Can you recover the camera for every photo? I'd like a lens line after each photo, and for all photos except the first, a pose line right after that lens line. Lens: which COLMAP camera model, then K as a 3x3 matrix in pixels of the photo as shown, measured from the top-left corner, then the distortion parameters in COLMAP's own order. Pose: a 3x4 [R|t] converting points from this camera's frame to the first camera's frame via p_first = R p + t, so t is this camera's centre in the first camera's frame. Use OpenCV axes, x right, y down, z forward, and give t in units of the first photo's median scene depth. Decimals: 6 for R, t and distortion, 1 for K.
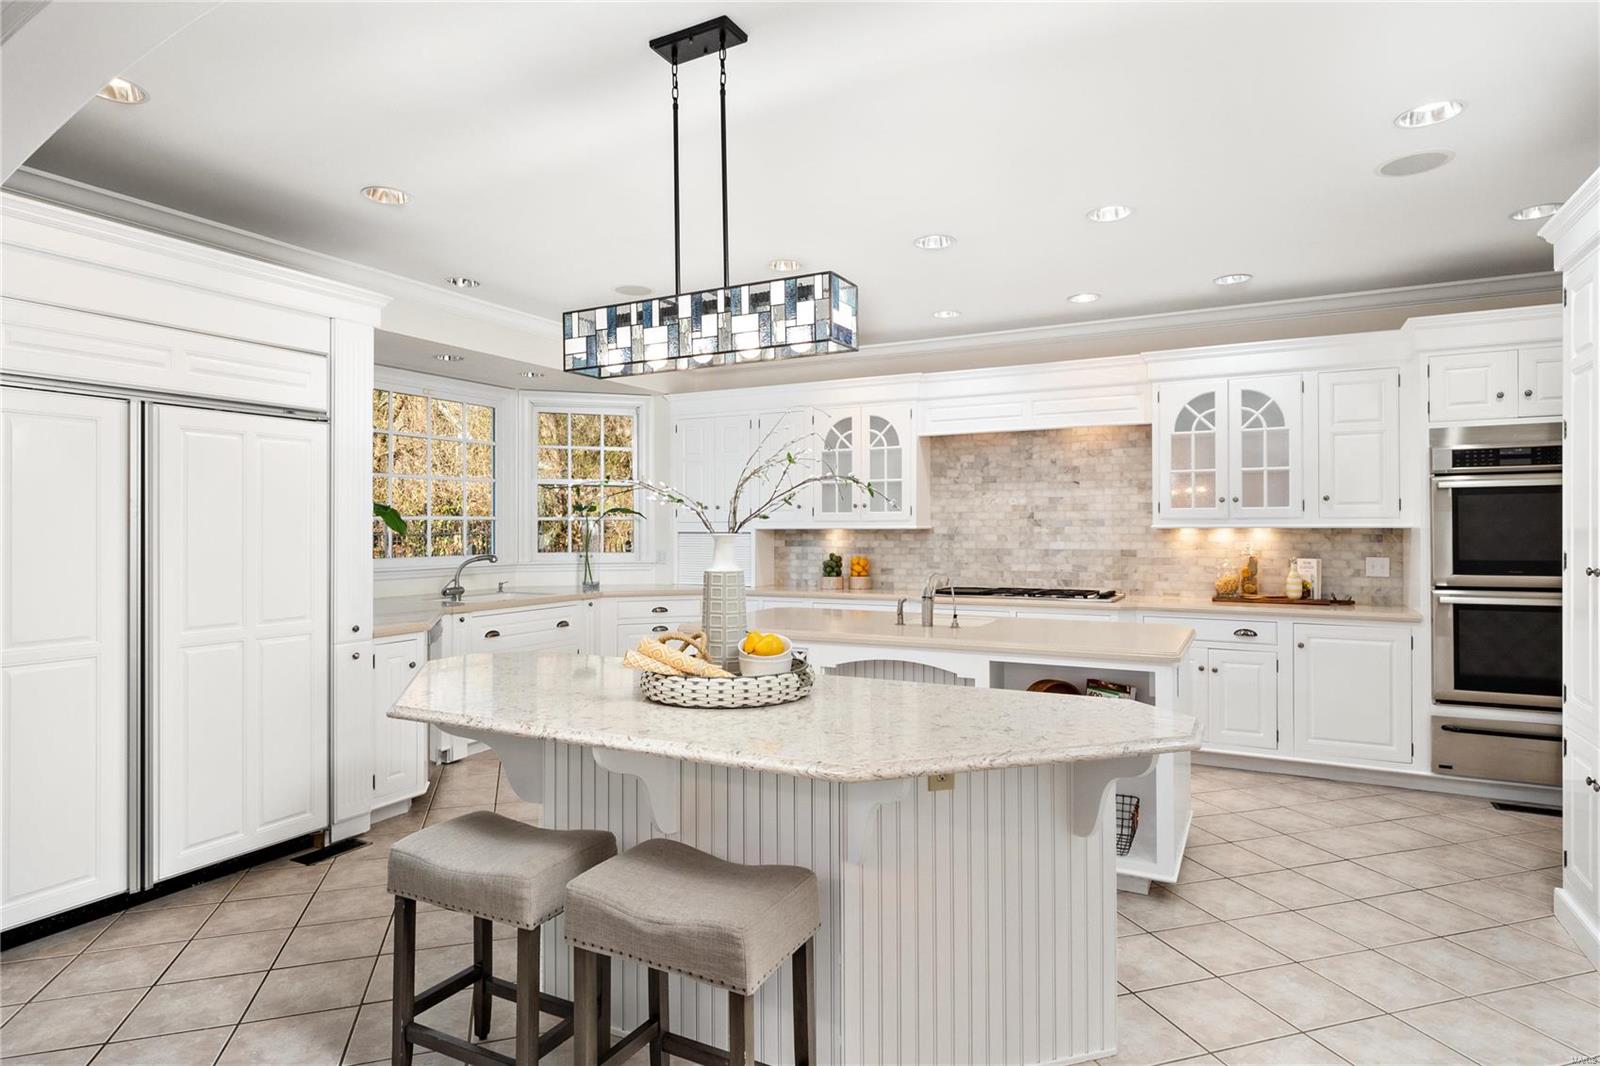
lens RADIAL K [[866.7, 0, 798.8], [0, 866.7, 527.3], [0, 0, 1]] dist [-0.001631, -0.001661]
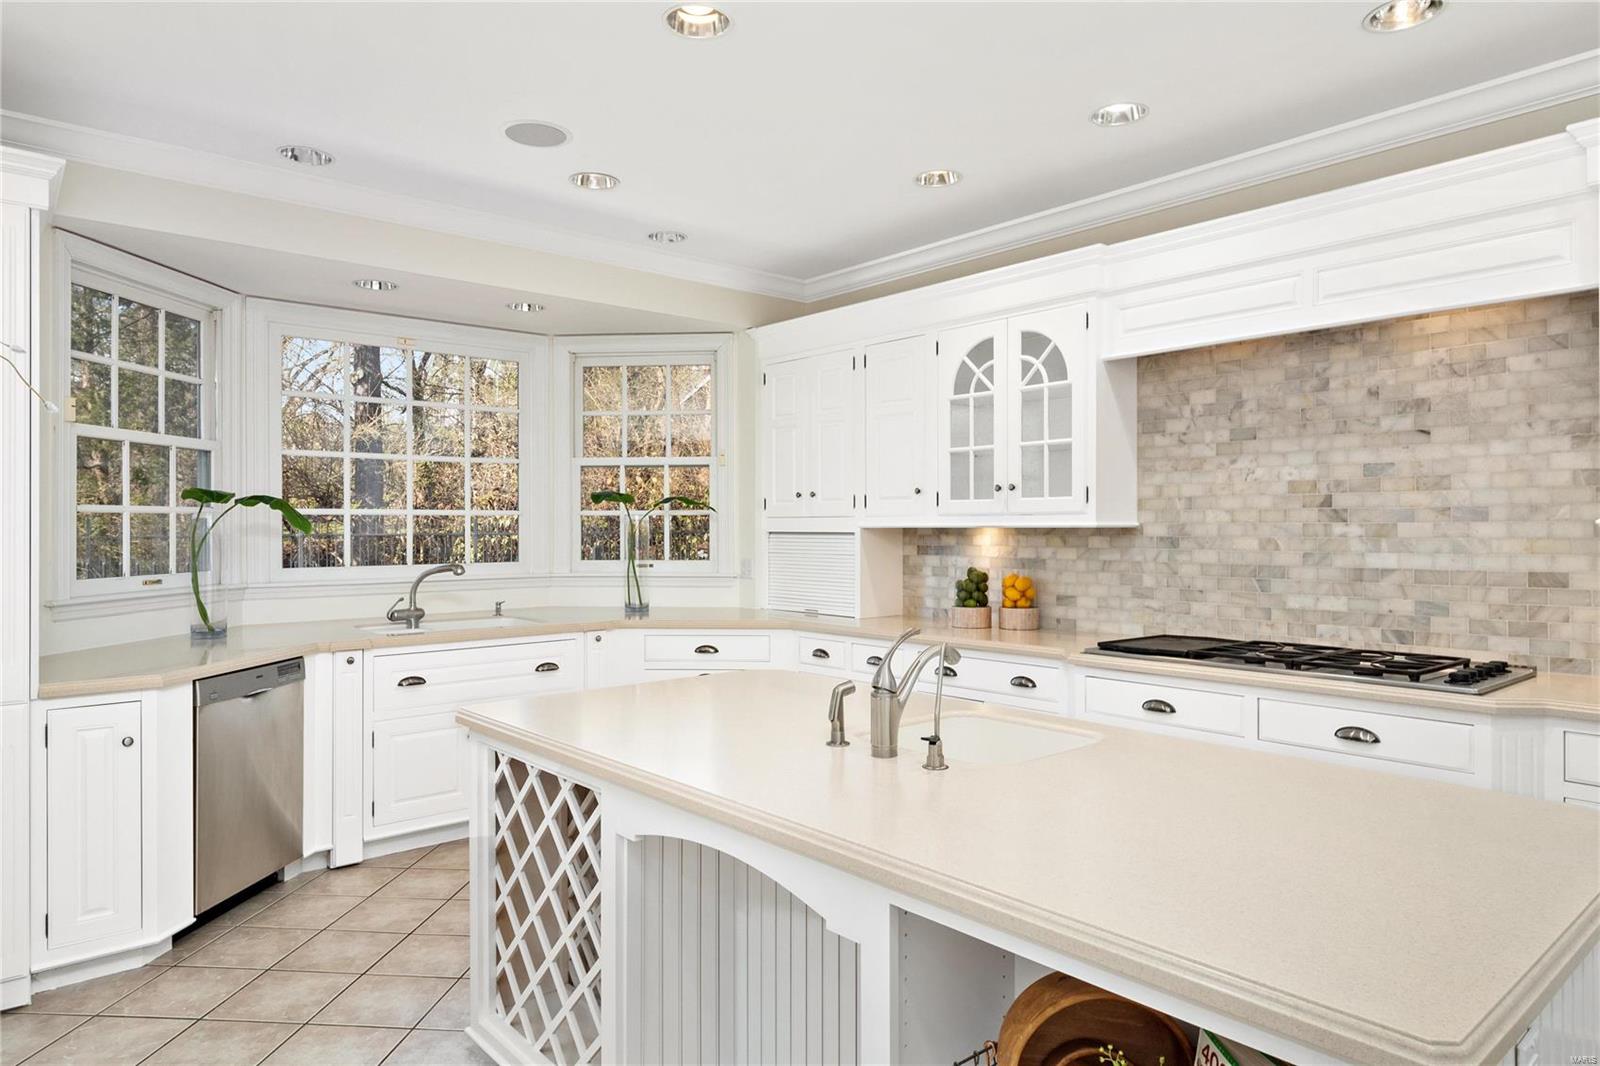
lens RADIAL K [[976.1, 0, 797.9], [0, 976.1, 528.6], [0, 0, 1]] dist [-0.003489, 0.001290]
pose [[0.931023, -0.000115, -0.364961, 0.189603], [0.001661, 0.999991, 0.003921, -0.000158], [0.364957, -0.004257, 0.931015, 0.355606]]
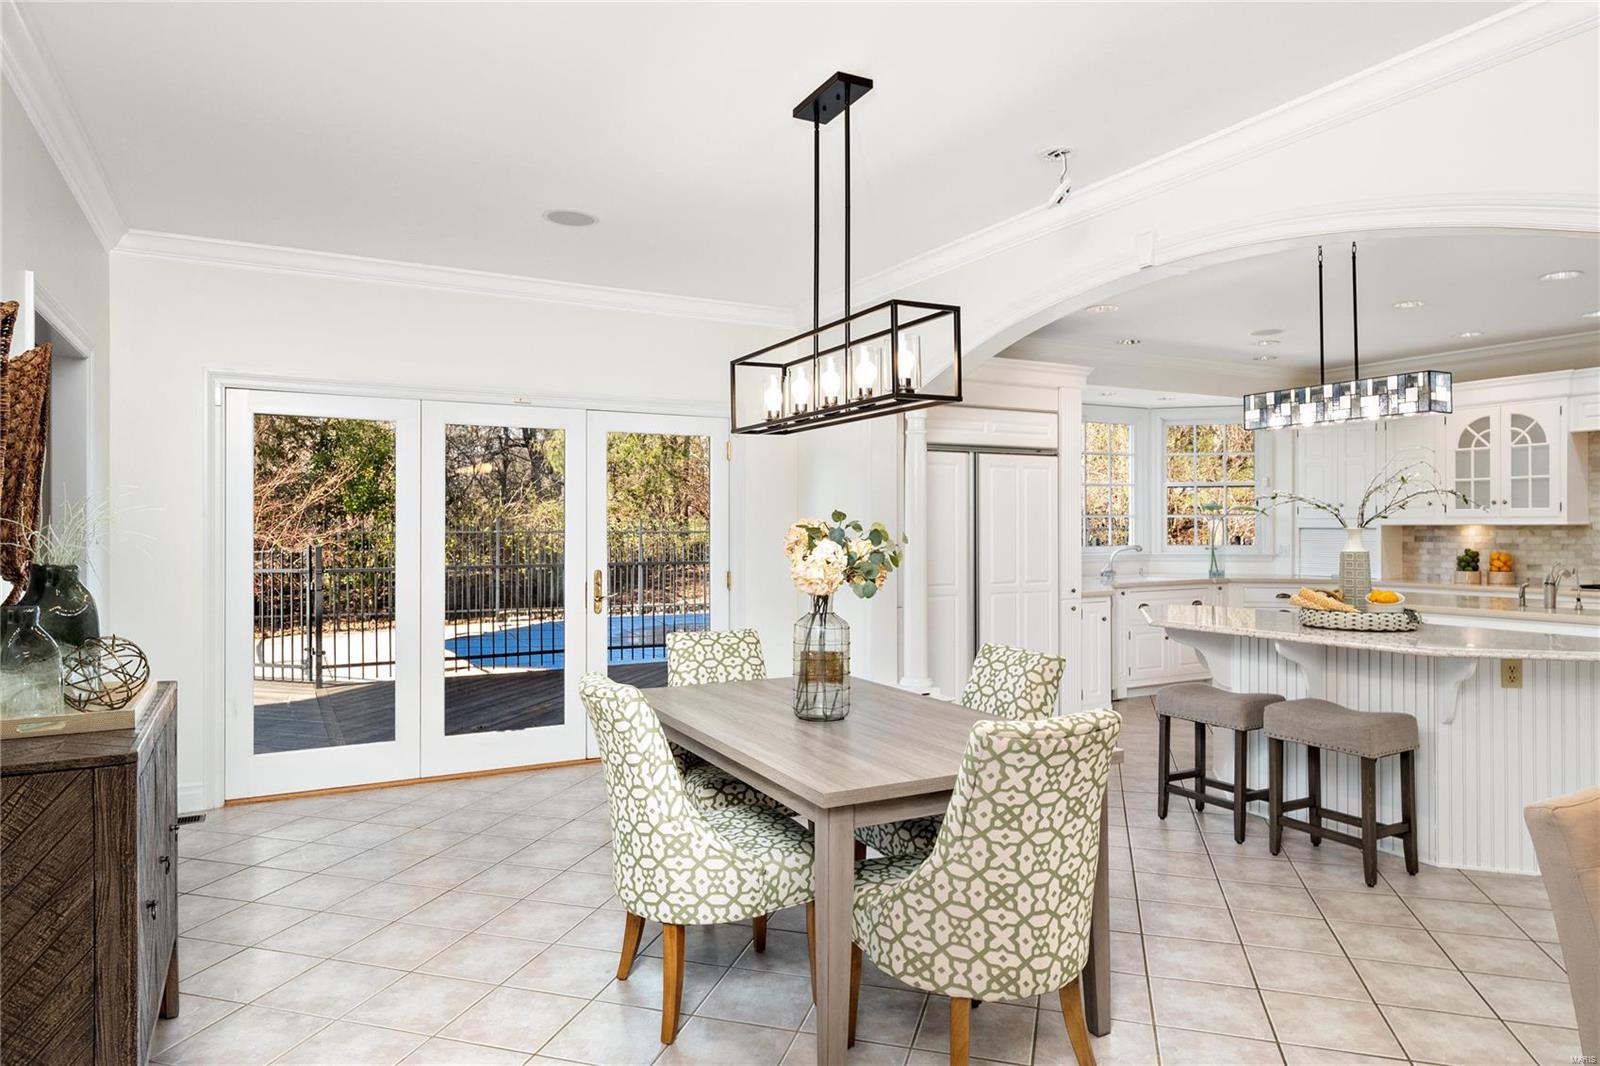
lens RADIAL K [[976.1, 0, 801.9], [0, 976.1, 524.9], [0, 0, 1]] dist [-0.003489, 0.001290]
pose [[0.831077, -0.000592, -0.556157, 0.027506], [0.001587, 0.999998, 0.001306, -0.000868], [0.556155, -0.001968, 0.831076, -0.439535]]
